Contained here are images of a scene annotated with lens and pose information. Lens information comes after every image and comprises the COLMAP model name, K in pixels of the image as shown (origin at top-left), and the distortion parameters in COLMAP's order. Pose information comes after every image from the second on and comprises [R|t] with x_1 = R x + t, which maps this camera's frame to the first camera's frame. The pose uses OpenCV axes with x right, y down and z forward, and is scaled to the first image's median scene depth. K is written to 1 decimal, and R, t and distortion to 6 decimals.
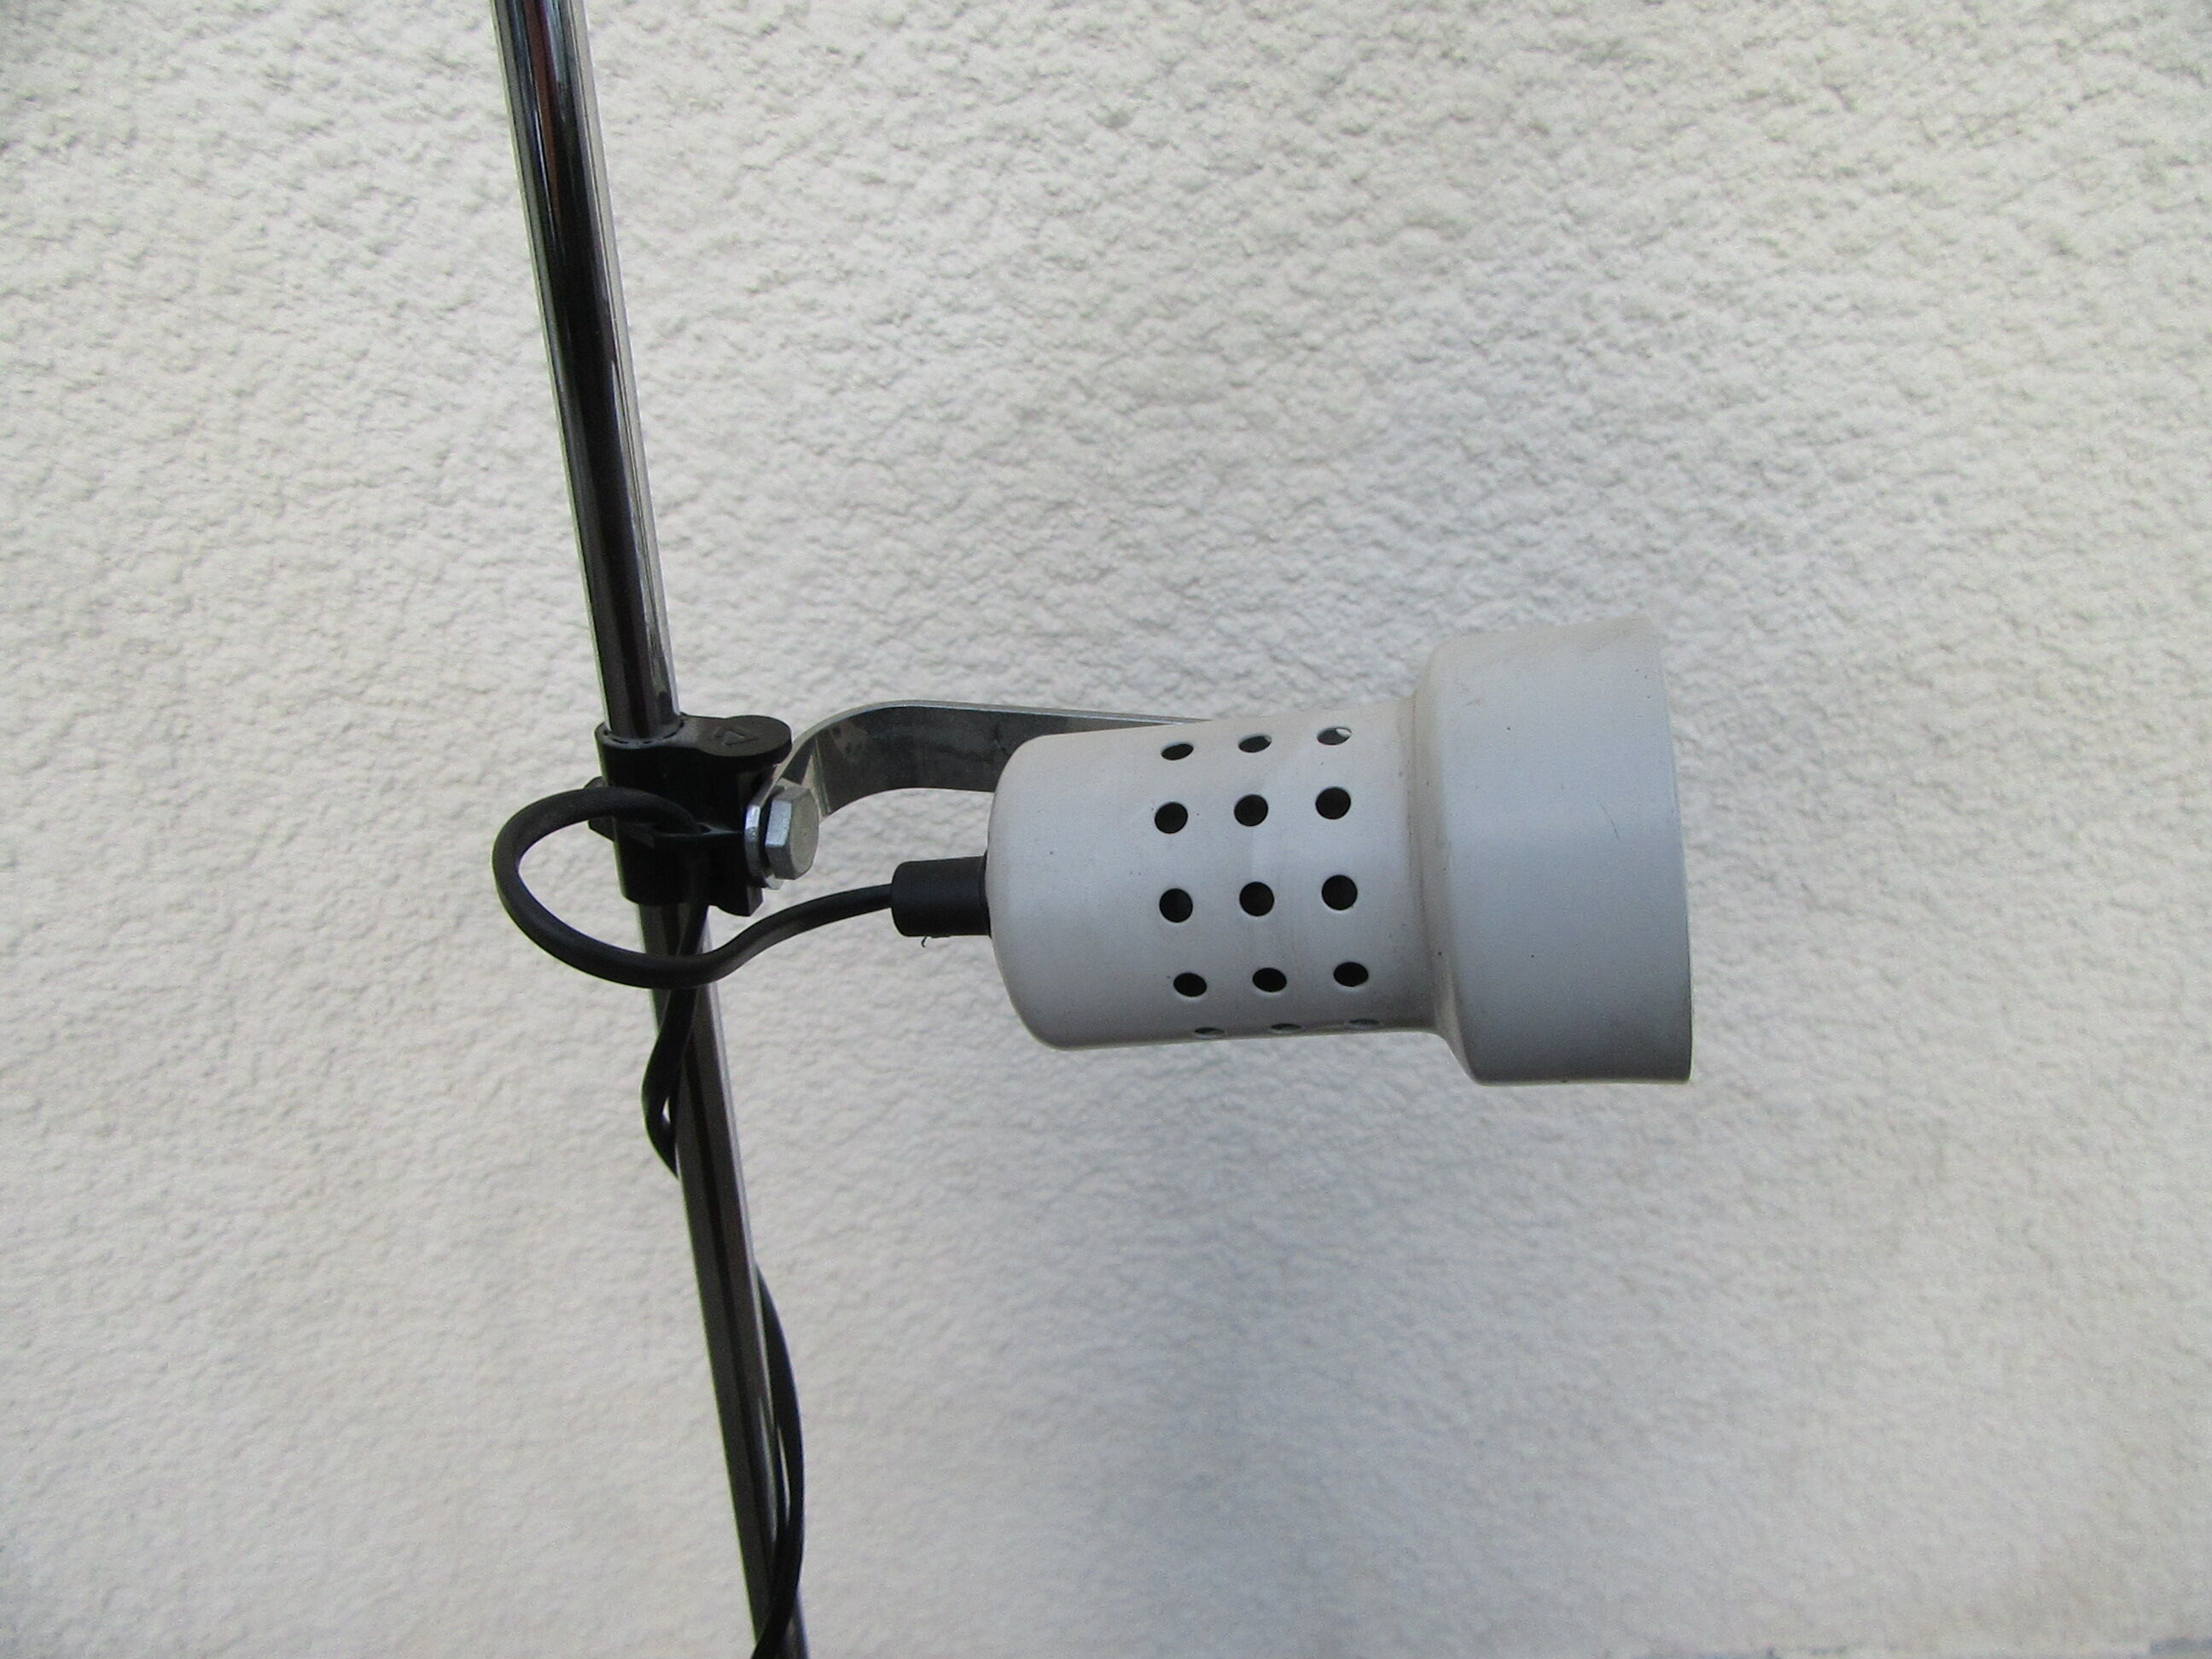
lens RADIAL K [[1635.5, 0, 1115.5], [0, 1635.5, 840.4], [0, 0, 1]] dist [0.000581, -0.008176]
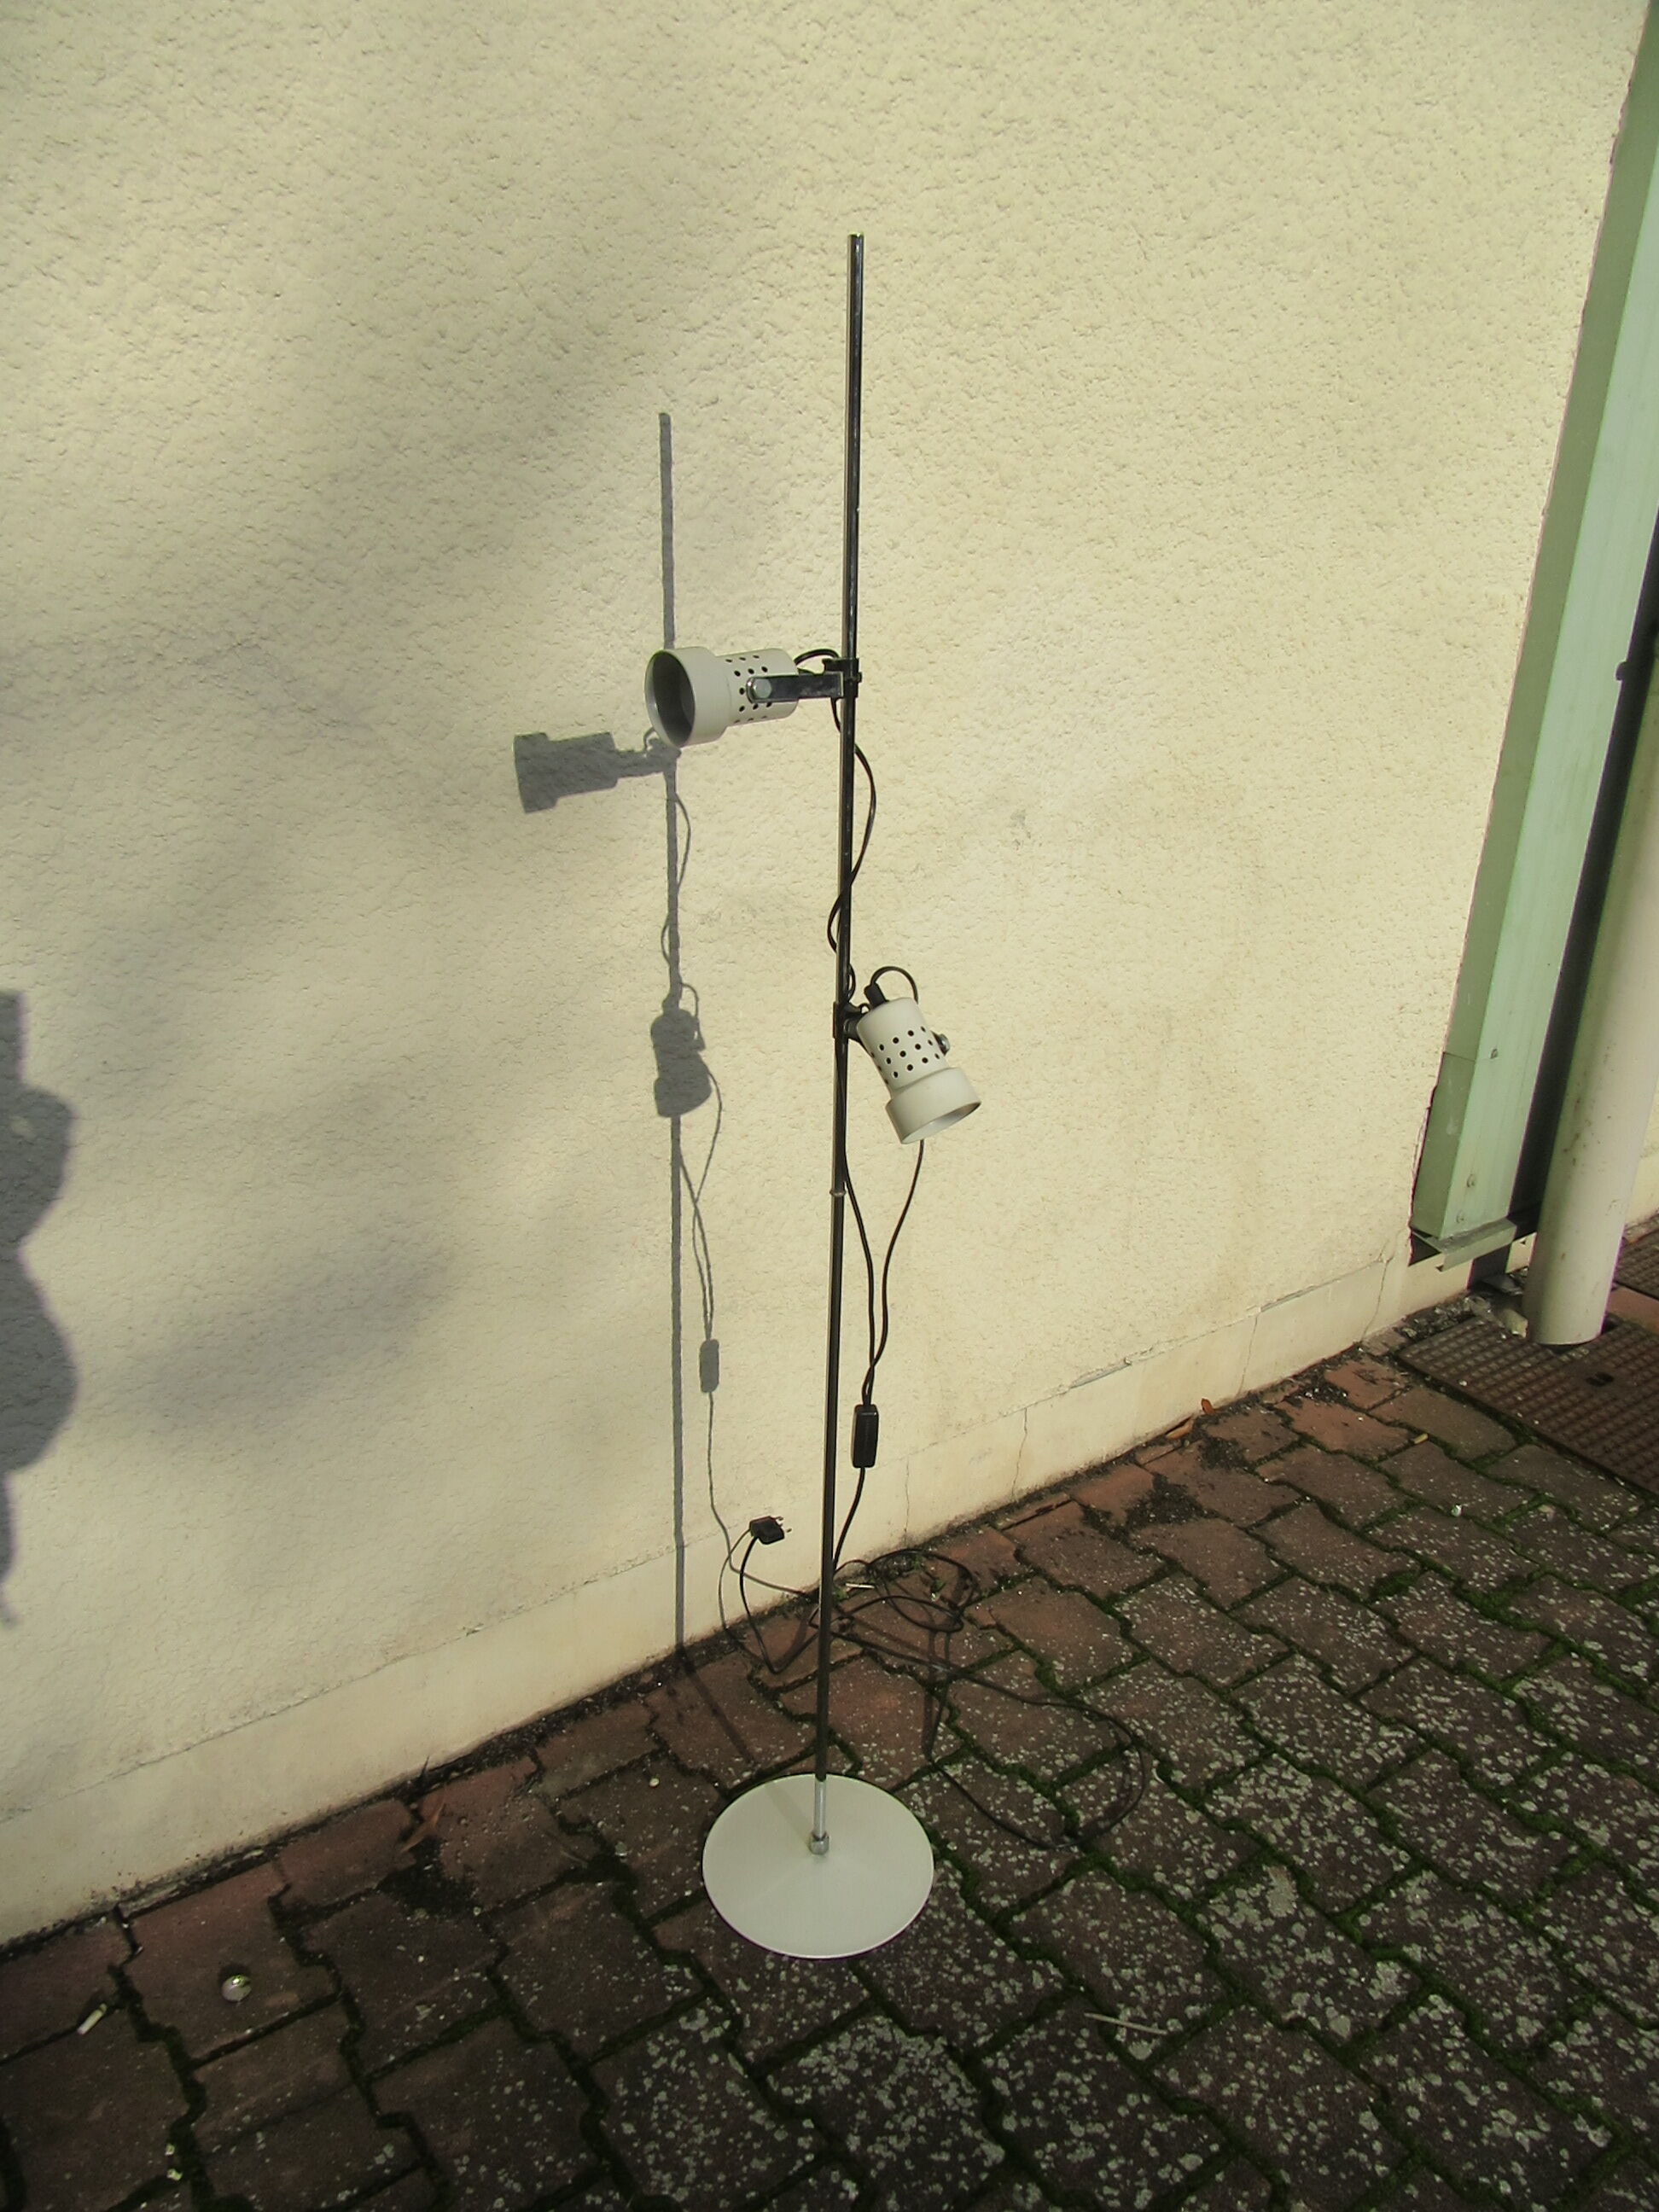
lens RADIAL K [[1635.5, 0, 837.6], [0, 1635.5, 1088.6], [0, 0, 1]] dist [0.000581, -0.008176]
pose [[0.807768, -0.170976, 0.564161, -1.337036], [0.248274, 0.966670, -0.062518, 0.376588], [-0.534668, 0.190566, 0.823295, -0.629287]]
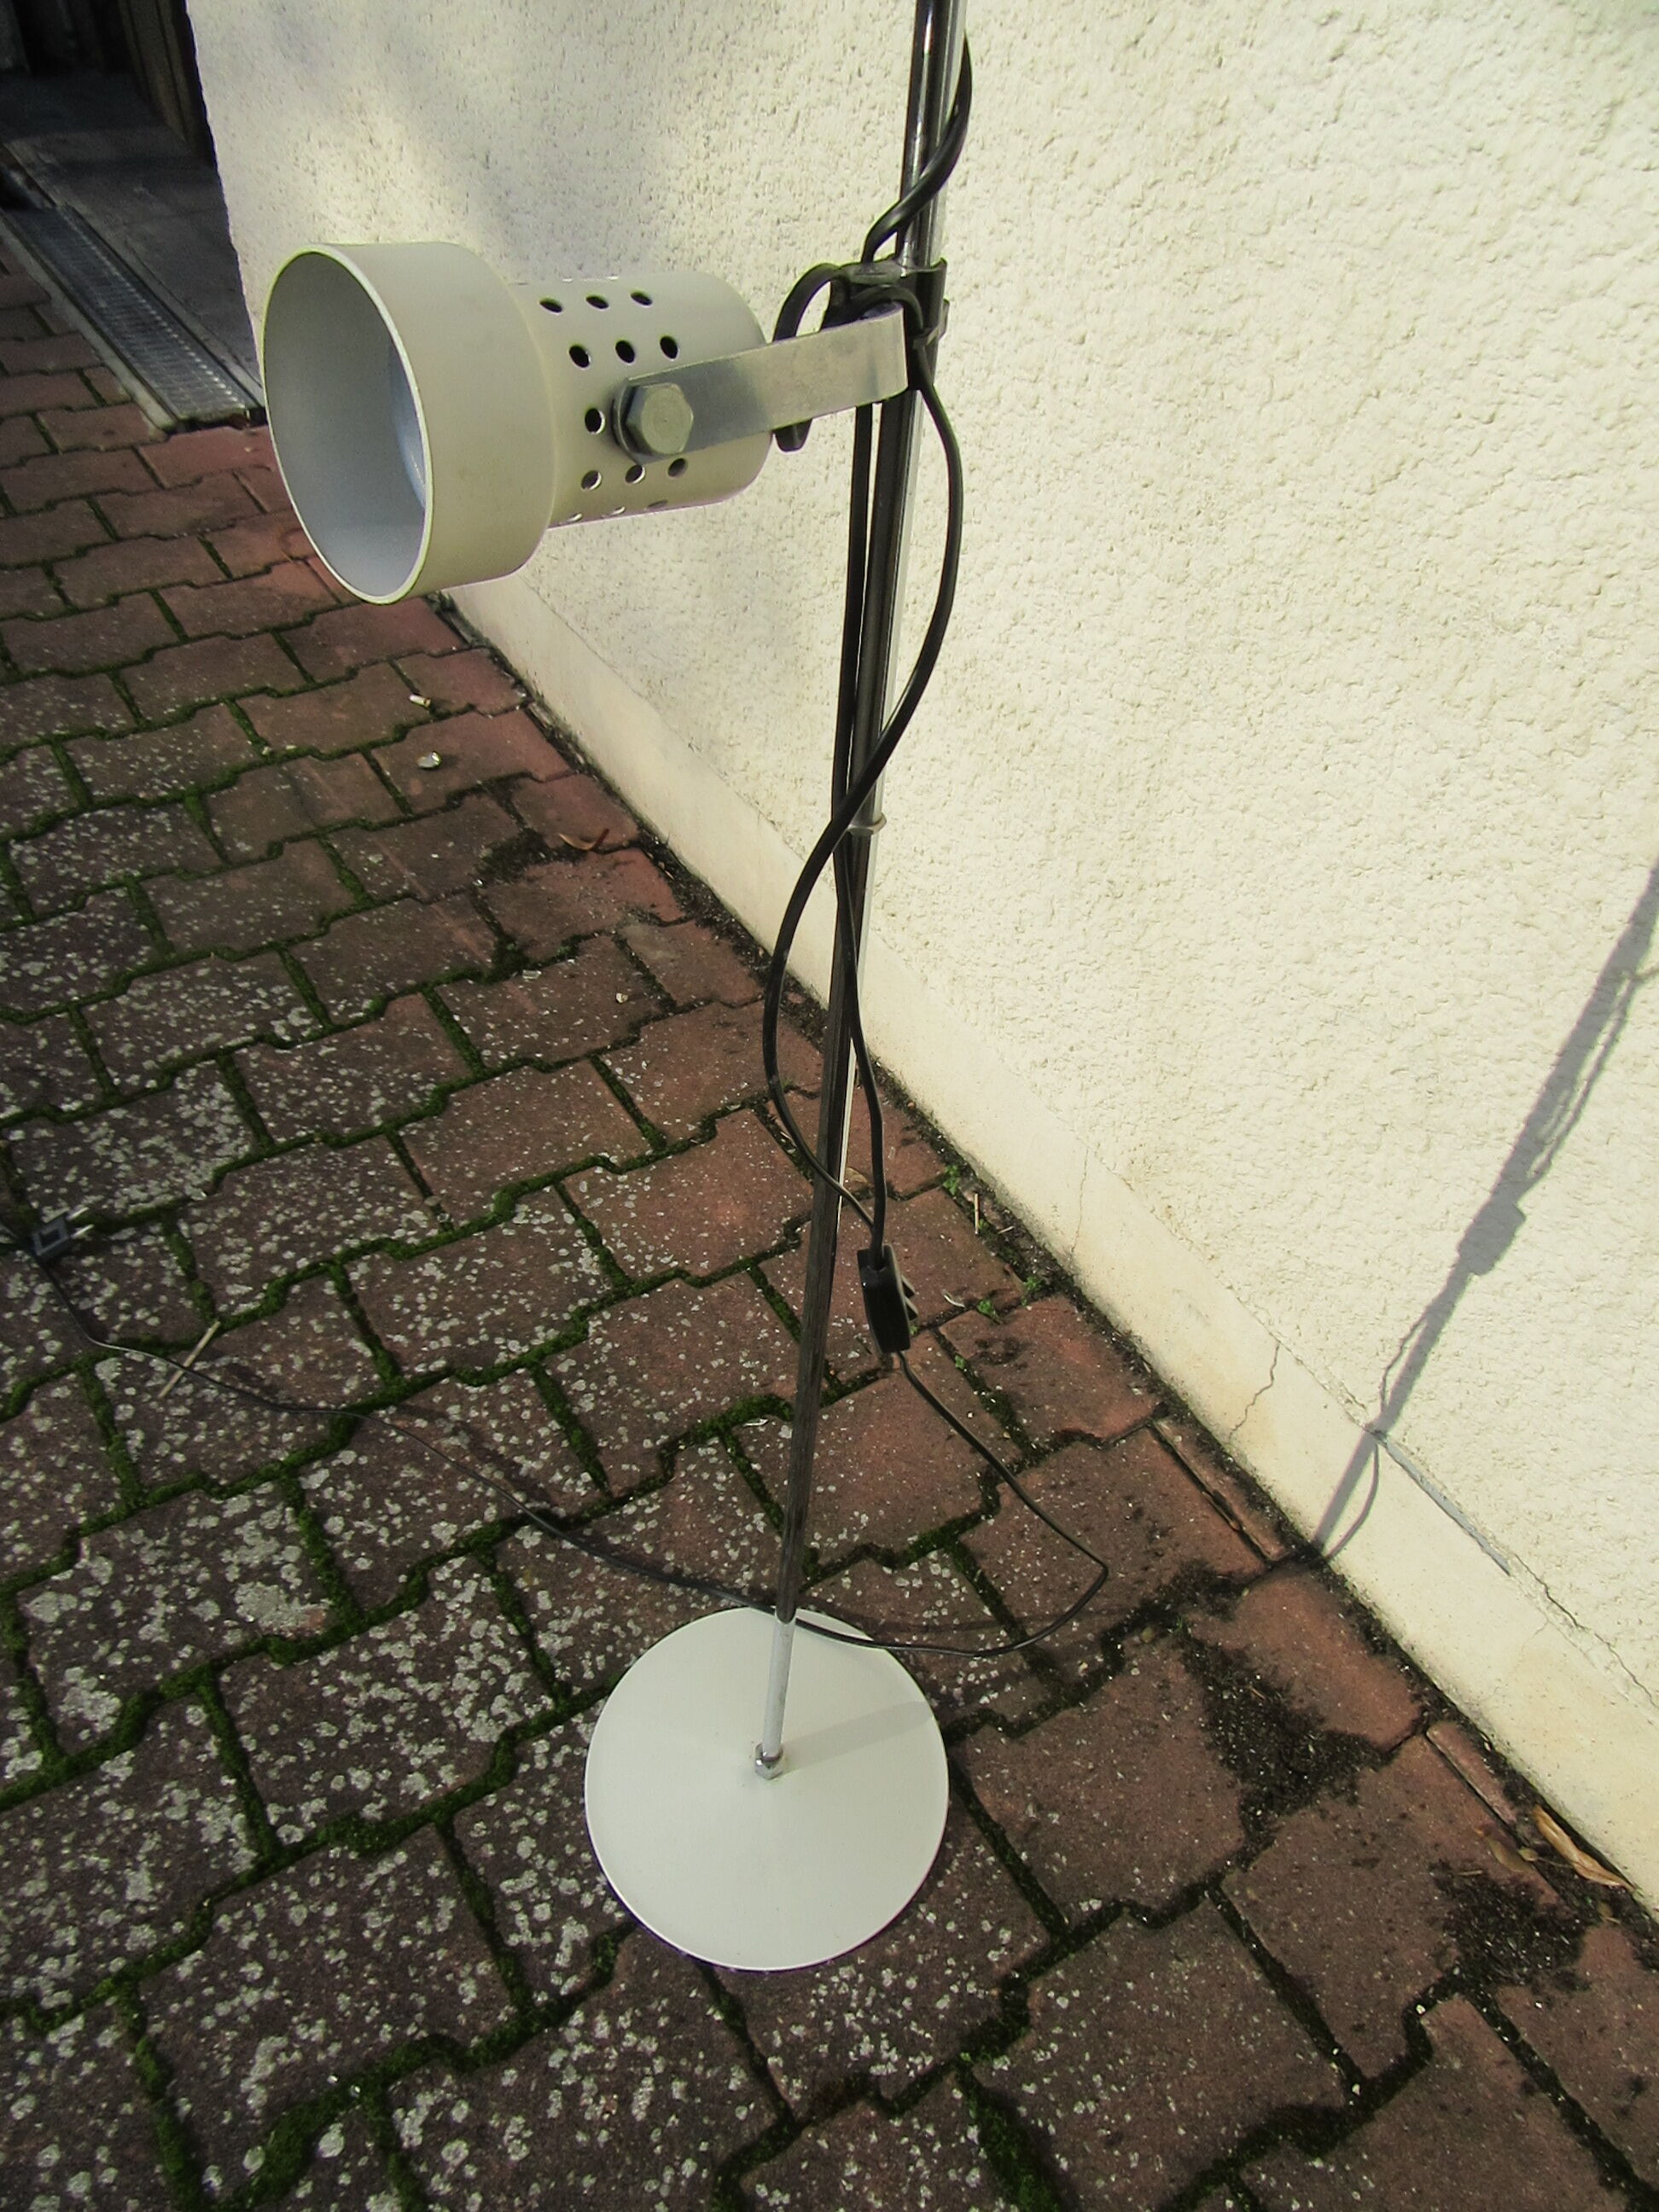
lens RADIAL K [[1635.5, 0, 834.8], [0, 1635.5, 1106.1], [0, 0, 1]] dist [0.000581, -0.008176]
pose [[0.519137, 0.632960, -0.574332, 0.867331], [-0.461091, 0.773211, 0.435361, 0.209257], [0.719646, 0.038808, 0.693255, 0.314919]]
